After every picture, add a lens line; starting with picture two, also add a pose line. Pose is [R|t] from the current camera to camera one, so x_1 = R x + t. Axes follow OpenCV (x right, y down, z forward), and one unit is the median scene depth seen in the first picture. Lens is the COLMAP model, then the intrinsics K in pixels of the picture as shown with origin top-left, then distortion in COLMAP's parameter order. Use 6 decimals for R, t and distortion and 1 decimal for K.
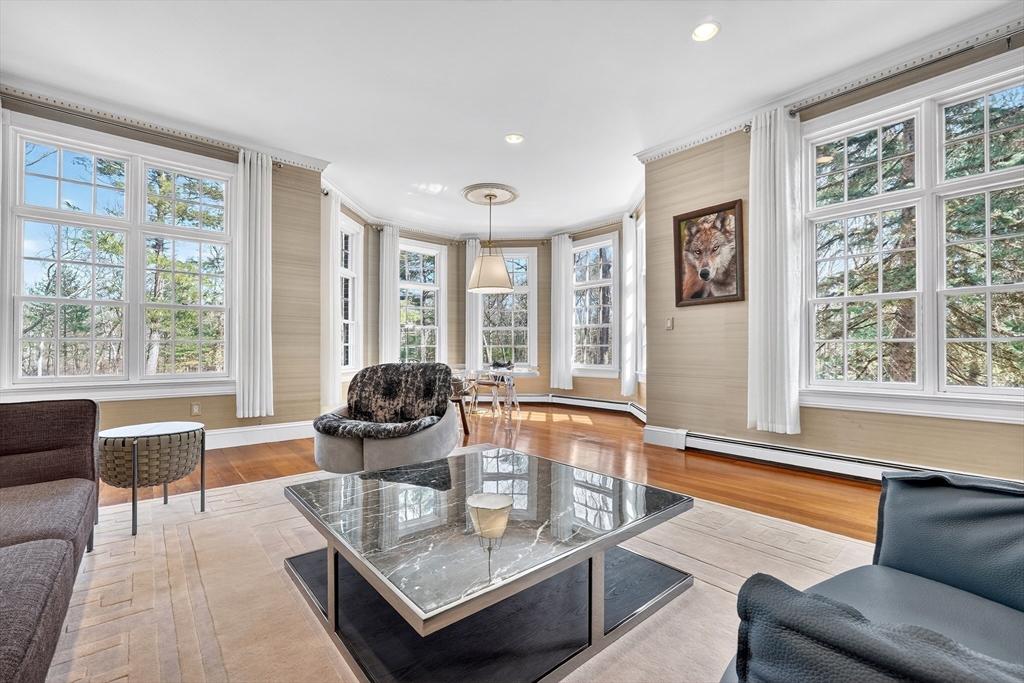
lens RADIAL K [[441.0, 0, 512.6], [0, 441.0, 343.3], [0, 0, 1]] dist [-0.000983, -0.000030]
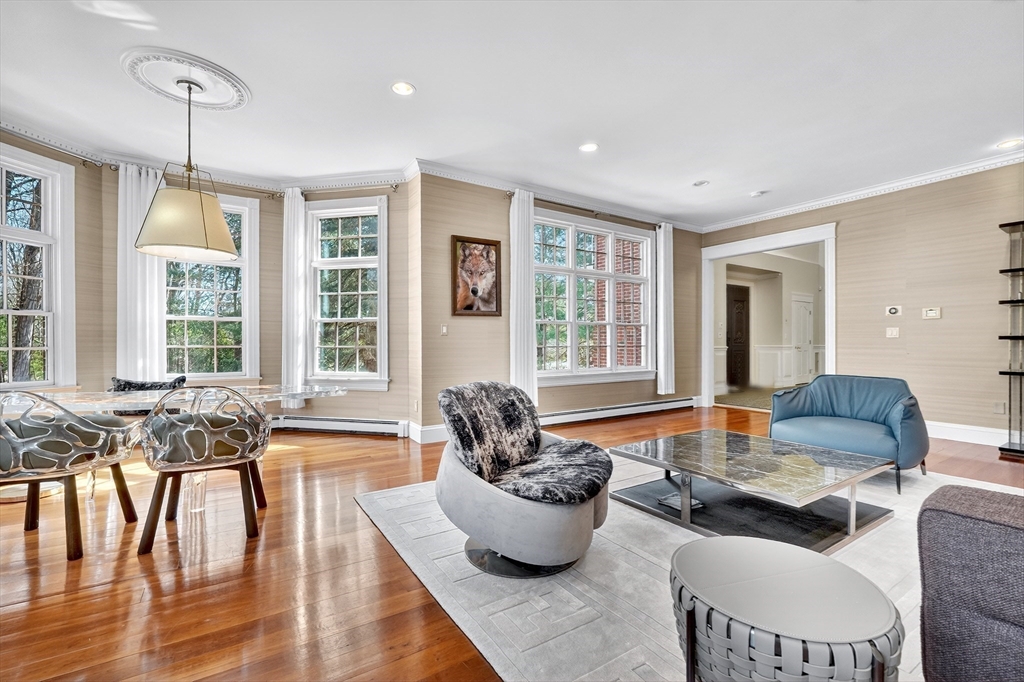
lens RADIAL K [[463.0, 0, 512.3], [0, 463.0, 341.6], [0, 0, 1]] dist [-0.000106, -0.000021]
pose [[0.104964, -0.004047, 0.994468, -0.838220], [-0.011616, 0.999919, 0.005295, -0.025890], [-0.994408, -0.012108, 0.104909, 0.765612]]
